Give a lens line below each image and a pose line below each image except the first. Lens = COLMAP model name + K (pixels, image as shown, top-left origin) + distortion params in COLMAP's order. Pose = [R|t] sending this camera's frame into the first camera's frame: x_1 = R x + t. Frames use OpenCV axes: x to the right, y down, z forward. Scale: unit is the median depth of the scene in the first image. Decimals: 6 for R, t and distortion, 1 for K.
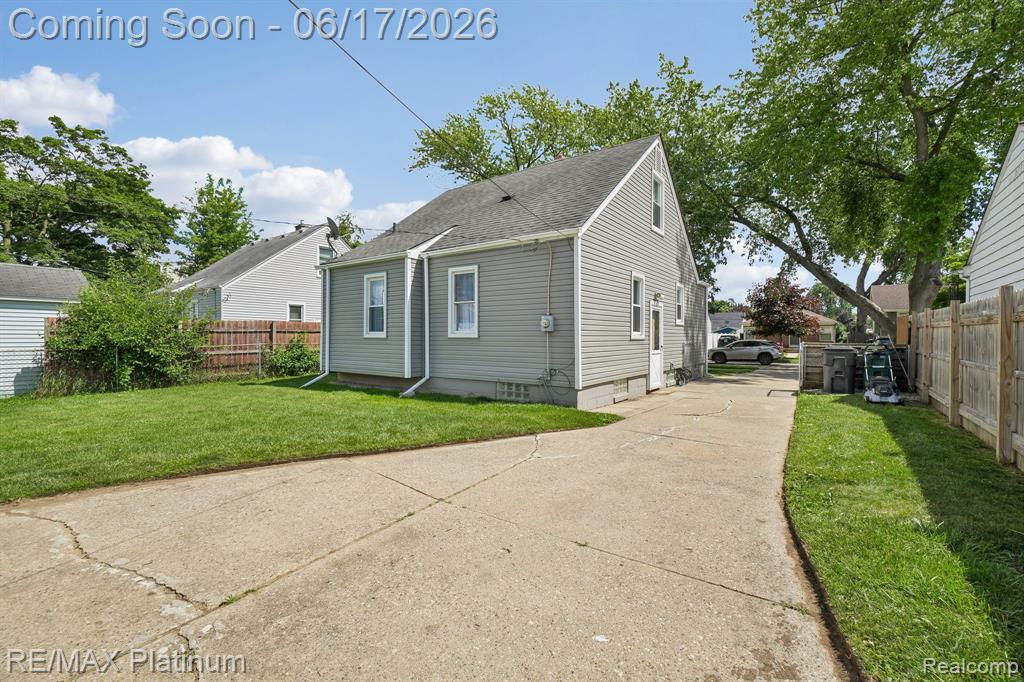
lens RADIAL K [[444.5, 0, 512.3], [0, 444.5, 339.2], [0, 0, 1]] dist [-0.005254, -0.001148]
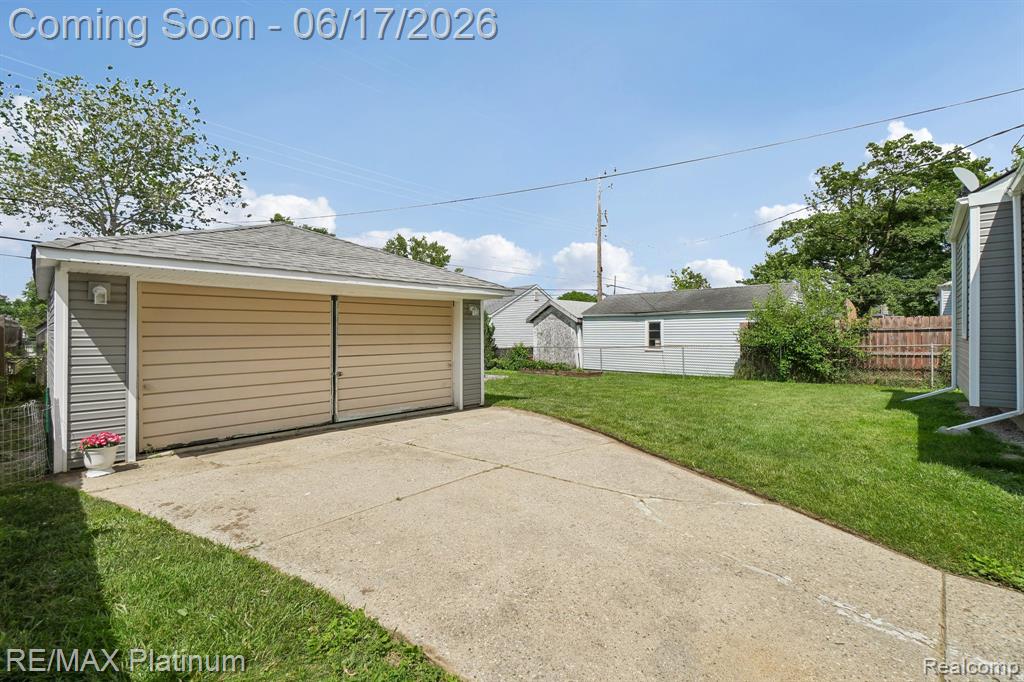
lens RADIAL K [[444.5, 0, 512.0], [0, 444.5, 336.8], [0, 0, 1]] dist [-0.005254, -0.001148]
pose [[-0.127070, 0.002903, -0.991889, 0.849414], [-0.001012, 0.999995, 0.003057, -0.014683], [0.991893, 0.001393, -0.127067, 0.893767]]
